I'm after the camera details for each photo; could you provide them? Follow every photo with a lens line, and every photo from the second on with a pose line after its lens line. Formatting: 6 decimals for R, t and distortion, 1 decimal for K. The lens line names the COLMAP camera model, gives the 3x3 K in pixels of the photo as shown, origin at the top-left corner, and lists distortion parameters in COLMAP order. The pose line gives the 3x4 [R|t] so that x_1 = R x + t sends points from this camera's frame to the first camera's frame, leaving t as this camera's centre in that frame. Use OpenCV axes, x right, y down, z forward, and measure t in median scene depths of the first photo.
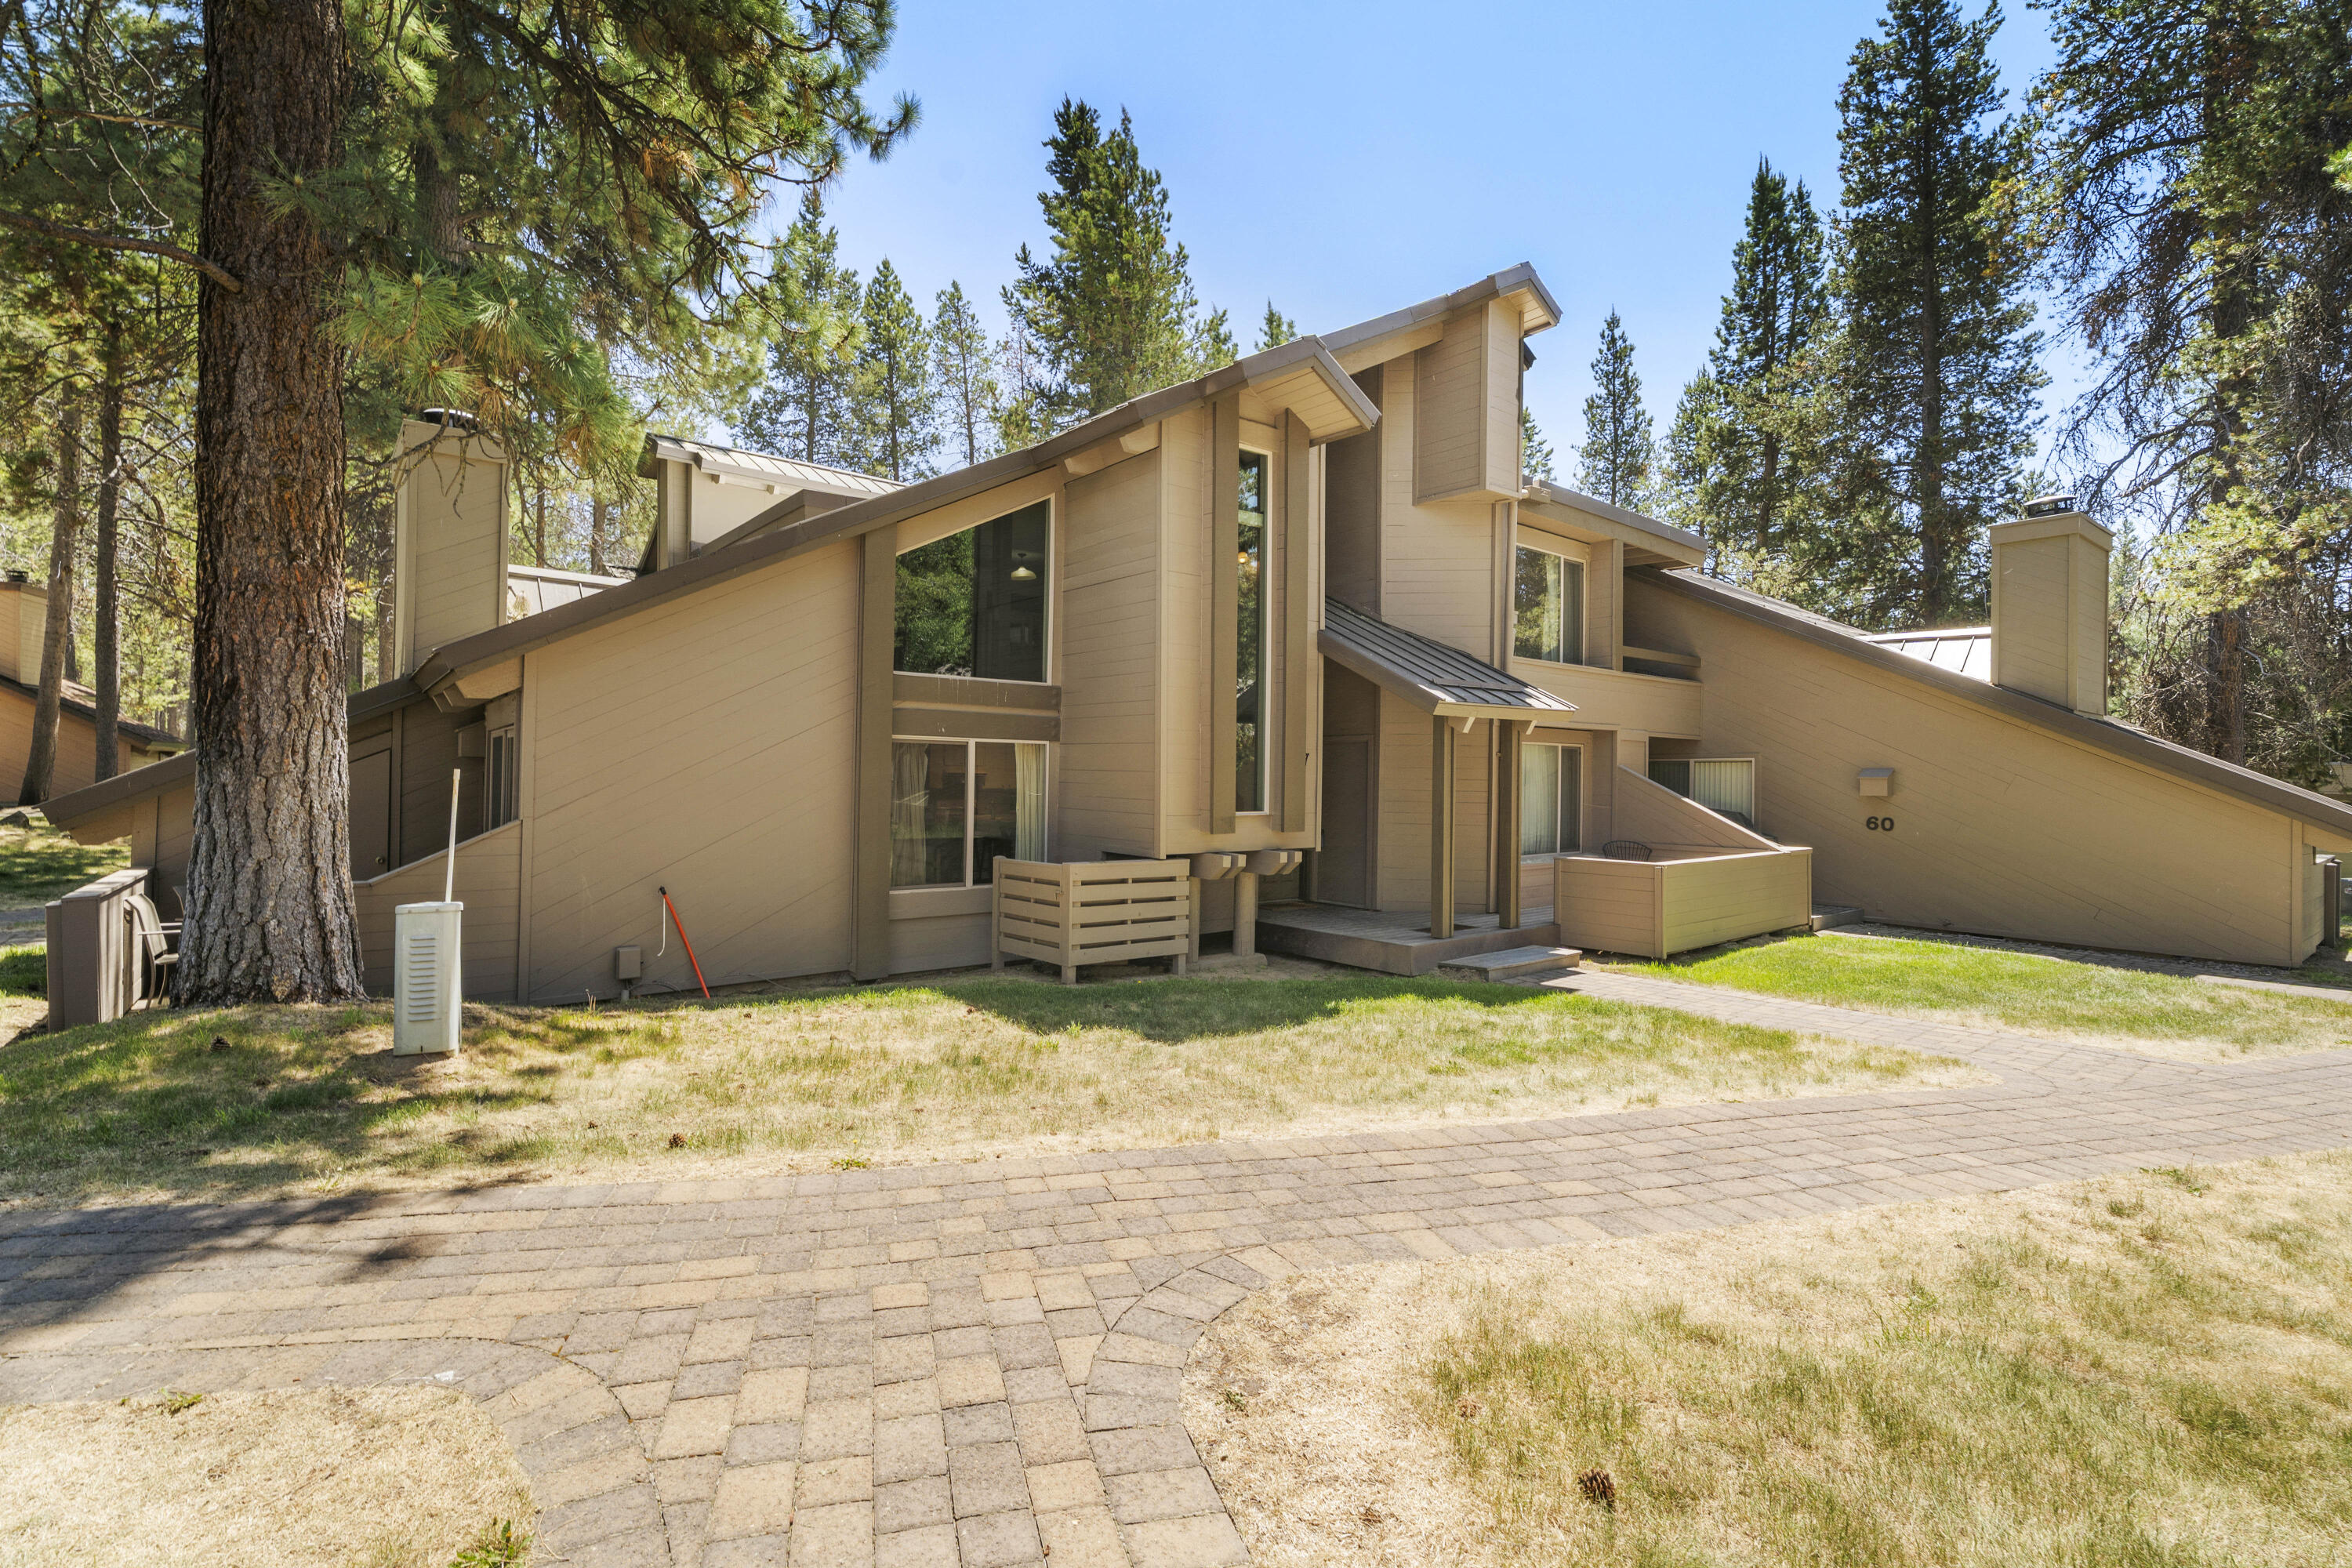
lens RADIAL K [[1041.4, 0, 1164.9], [0, 1041.4, 776.2], [0, 0, 1]] dist [0.001836, 0.000458]
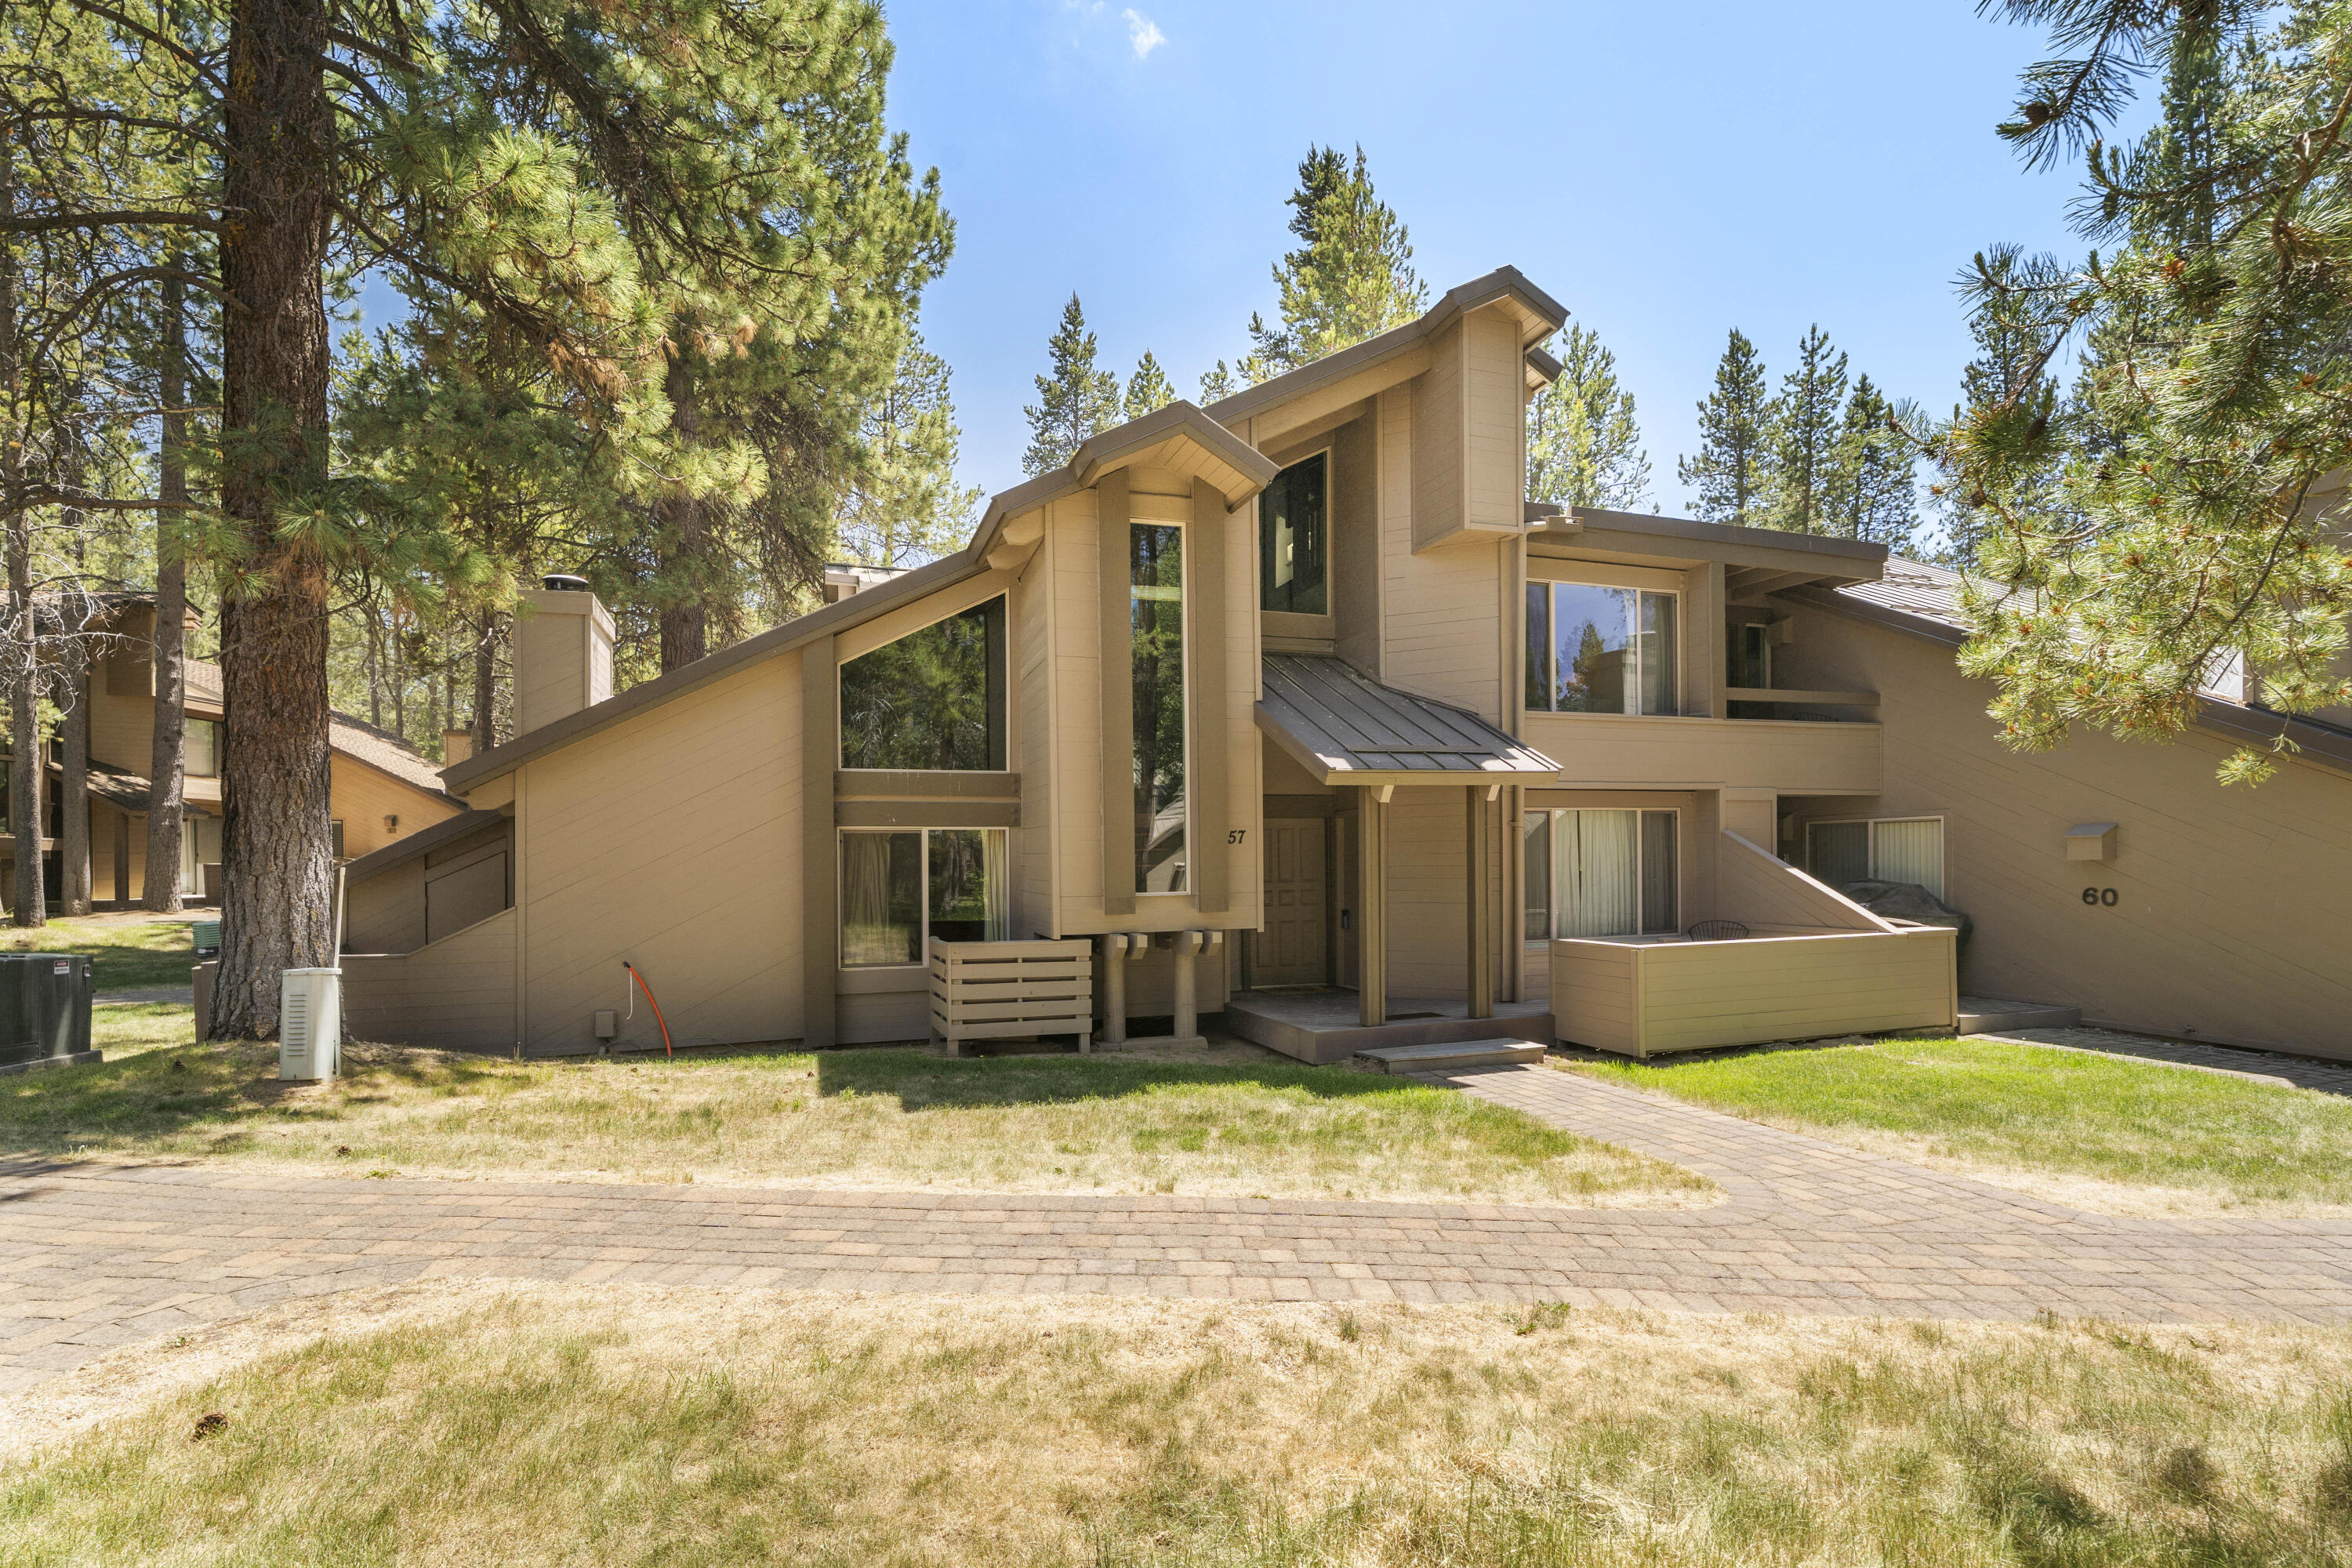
lens RADIAL K [[1083.9, 0, 1173.7], [0, 1083.9, 869.2], [0, 0, 1]] dist [0.000780, 0.000085]
pose [[0.940925, -0.019784, -0.338037, 0.428700], [0.023464, 0.999702, 0.006803, 0.005884], [0.337802, -0.014333, 0.941108, 0.036054]]
